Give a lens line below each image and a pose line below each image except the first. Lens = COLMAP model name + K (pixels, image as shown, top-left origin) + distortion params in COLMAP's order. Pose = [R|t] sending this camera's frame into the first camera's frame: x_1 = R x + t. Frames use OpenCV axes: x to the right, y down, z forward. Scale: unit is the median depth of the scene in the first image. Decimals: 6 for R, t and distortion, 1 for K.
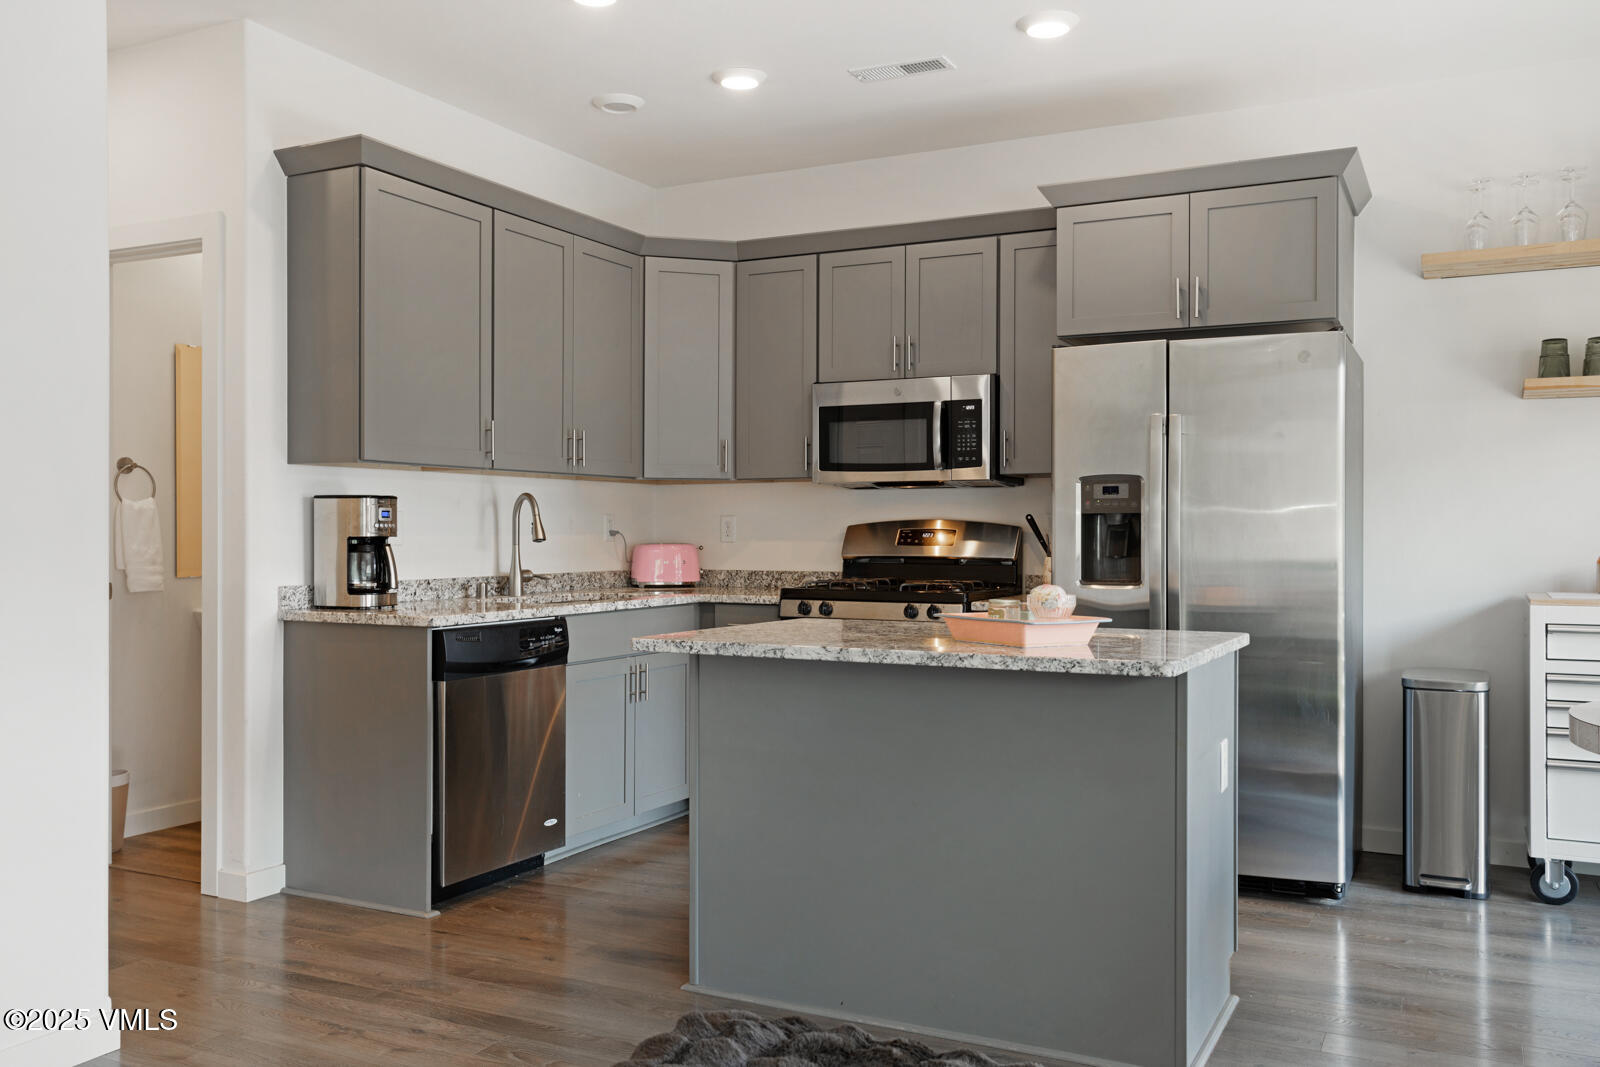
lens RADIAL K [[1350.8, 0, 800.0], [0, 1350.8, 533.5], [0, 0, 1]] dist [-0.001990, -0.001968]
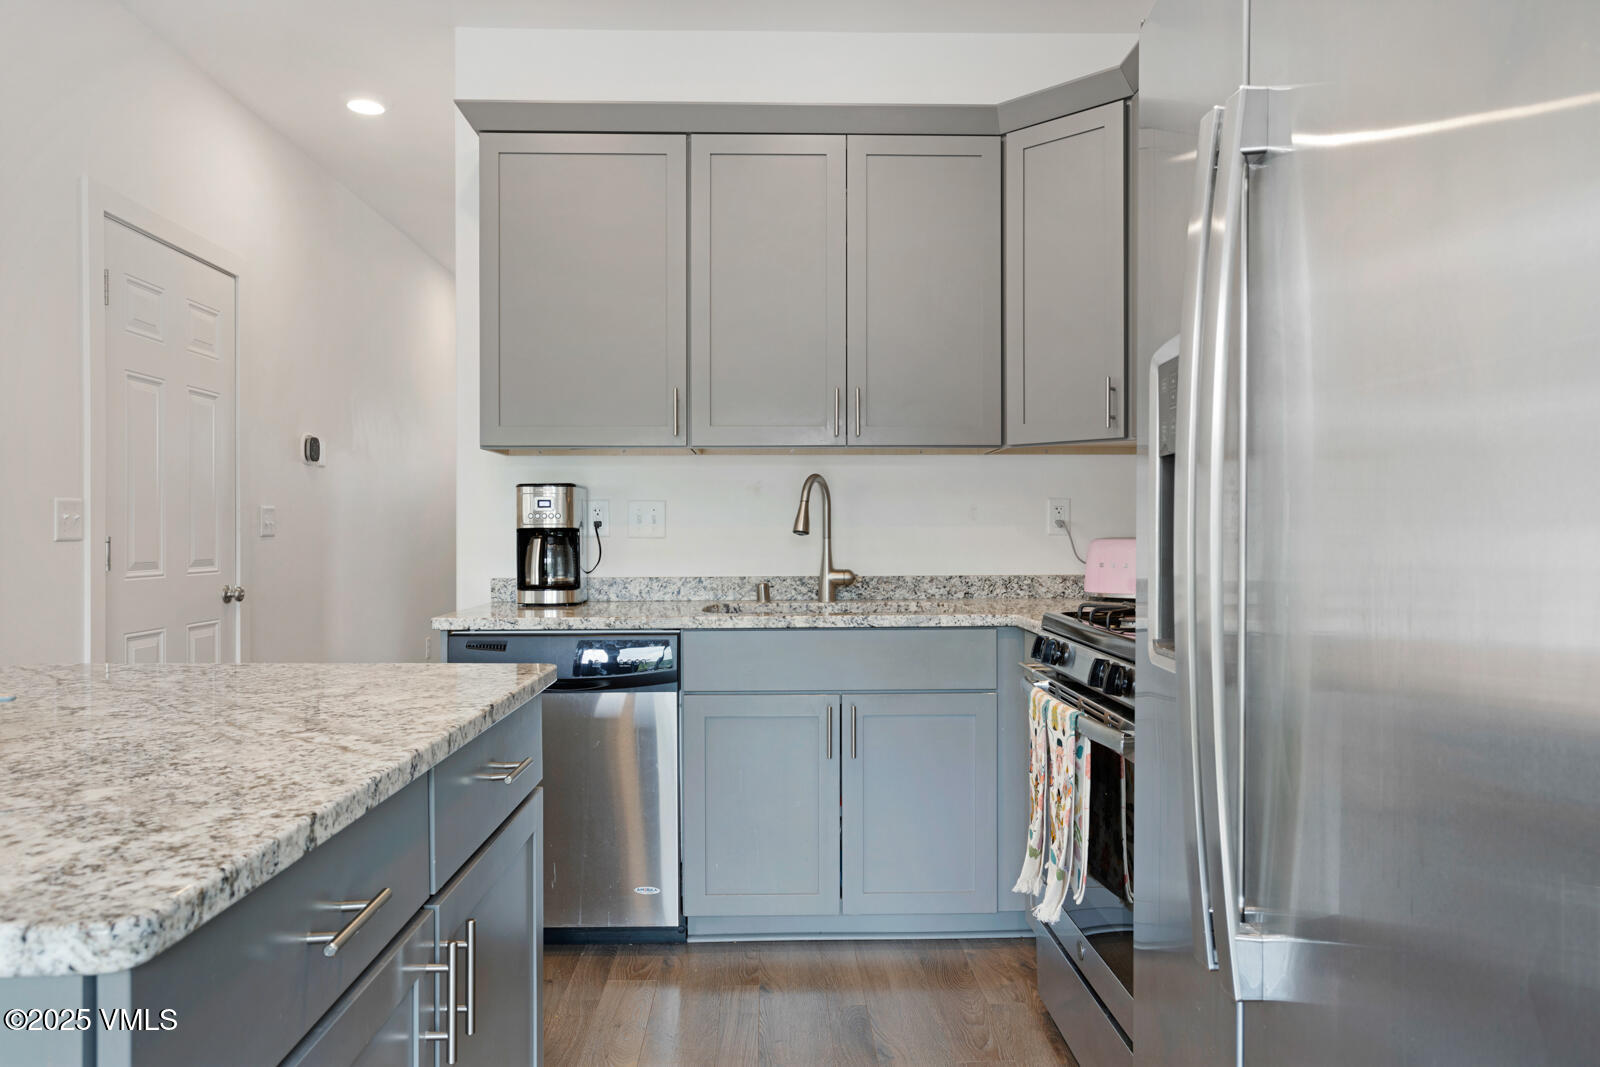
lens RADIAL K [[1114.2, 0, 800.0], [0, 1114.2, 533.5], [0, 0, 1]] dist [0.000542, 0.000254]
pose [[0.476181, -0.000228, -0.879347, 0.328144], [0.002033, 0.999998, 0.000841, 0.004184], [0.879345, -0.002188, 0.476180, 0.586071]]
